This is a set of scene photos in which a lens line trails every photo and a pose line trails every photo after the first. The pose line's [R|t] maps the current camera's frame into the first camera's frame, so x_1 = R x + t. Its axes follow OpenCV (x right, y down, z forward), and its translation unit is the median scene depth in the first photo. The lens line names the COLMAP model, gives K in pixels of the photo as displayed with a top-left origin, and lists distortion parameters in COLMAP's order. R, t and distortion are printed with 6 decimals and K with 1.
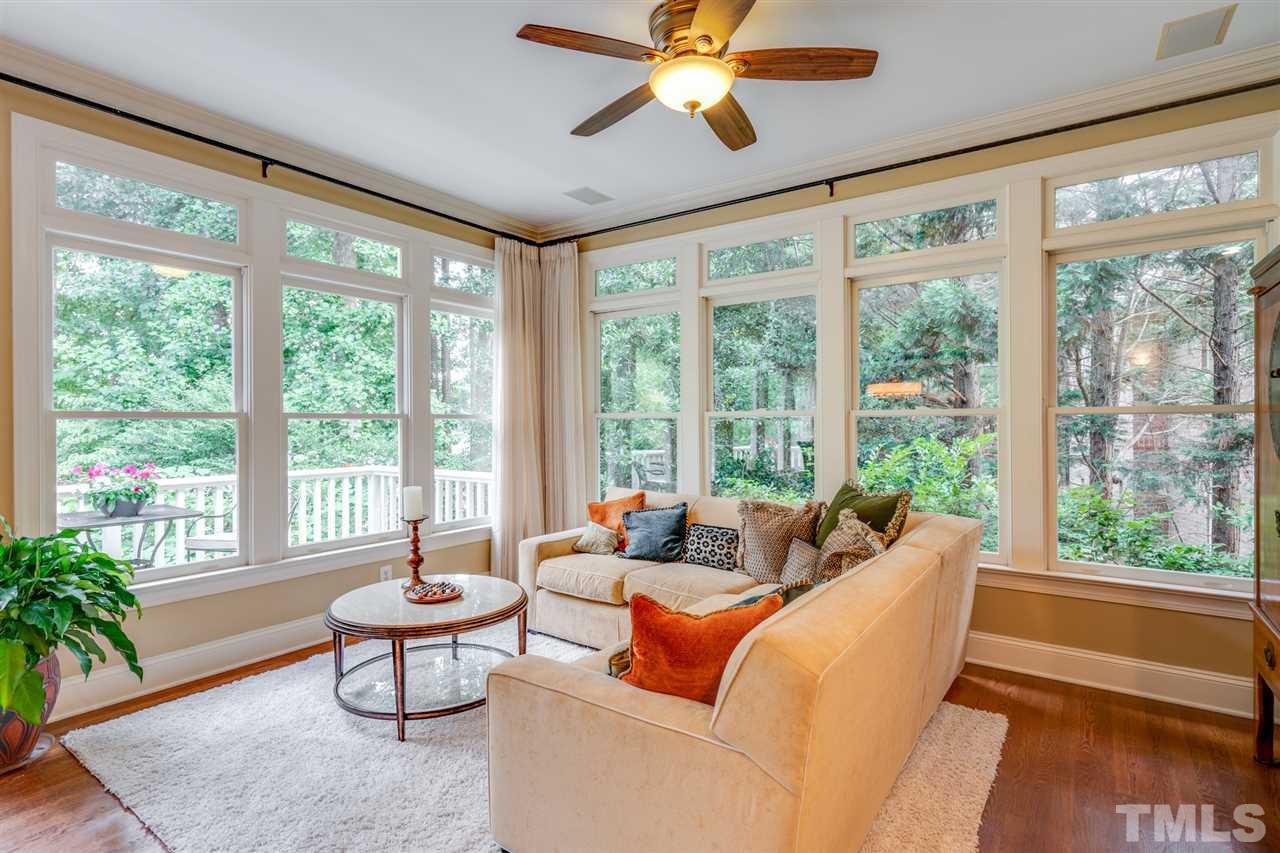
lens RADIAL K [[632.6, 0, 640.0], [0, 632.6, 426.5], [0, 0, 1]] dist [0.000916, 0.000239]
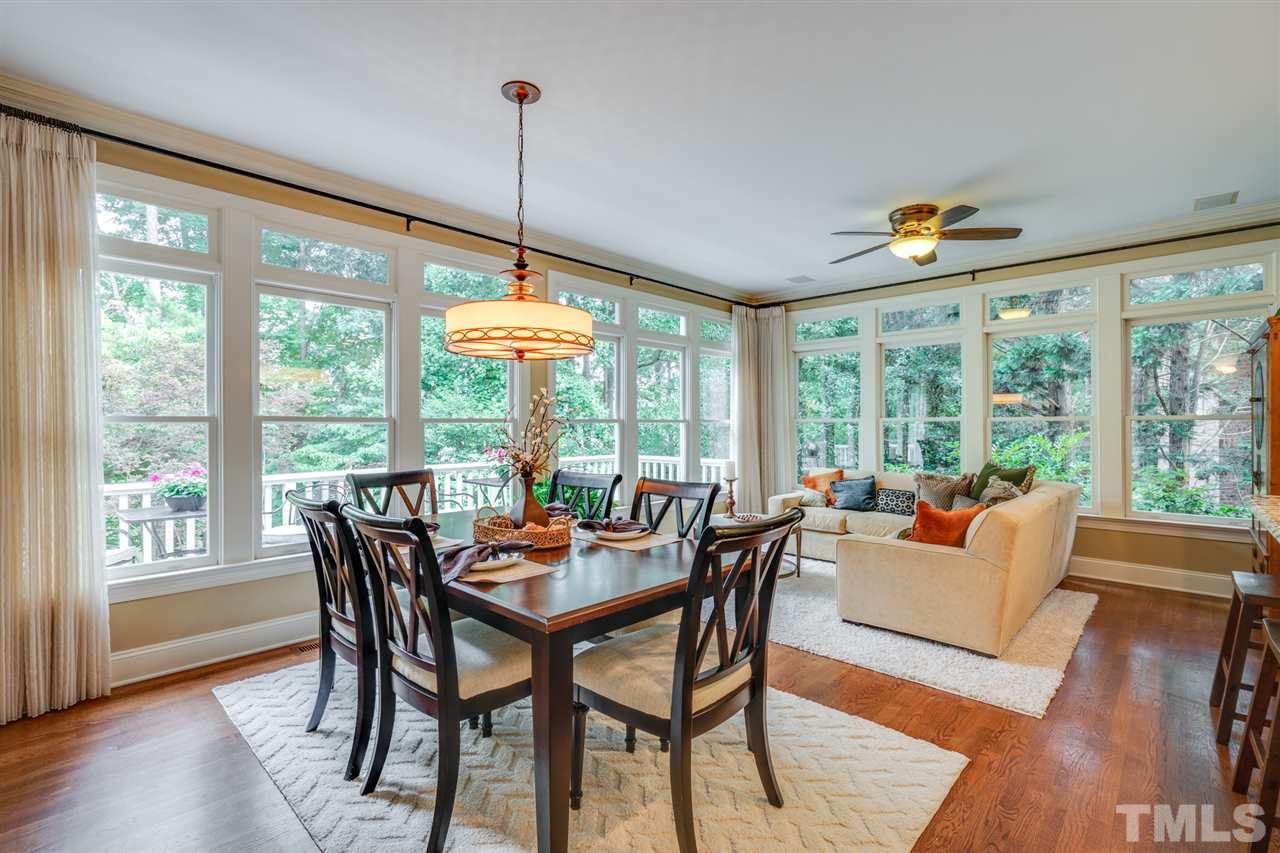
lens RADIAL K [[580.4, 0, 640.0], [0, 580.4, 426.5], [0, 0, 1]] dist [0.000441, 0.000838]
pose [[0.990413, 0.001030, -0.138136, -0.306731], [-0.001507, 0.999993, -0.003348, 0.003292], [0.138132, 0.003524, 0.990408, -0.520140]]
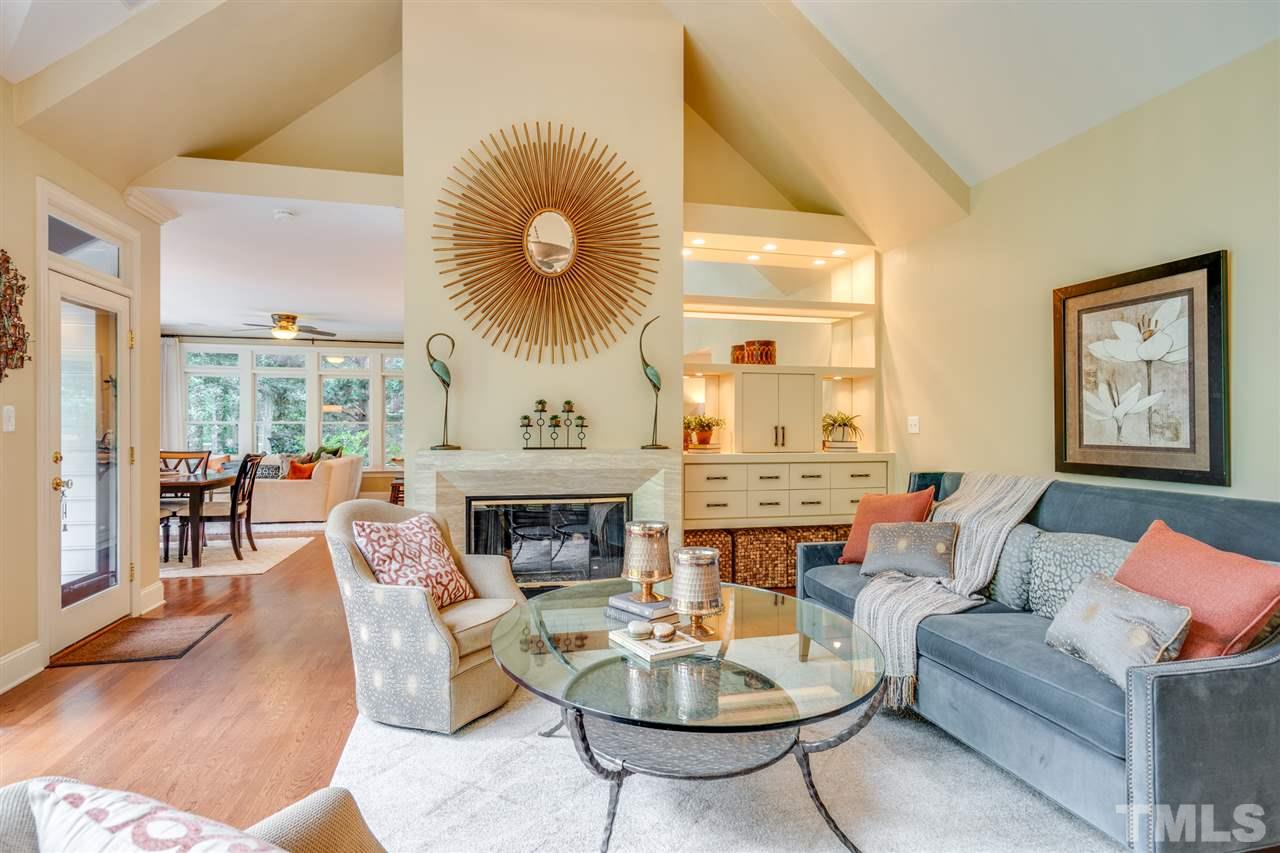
lens RADIAL K [[656.7, 0, 640.0], [0, 656.7, 426.5], [0, 0, 1]] dist [-0.000404, 0.000454]
pose [[0.654562, 0.004020, 0.755998, -0.898841], [0.001163, 0.999979, -0.006324, 0.014906], [-0.756008, 0.005019, 0.654543, -1.892996]]
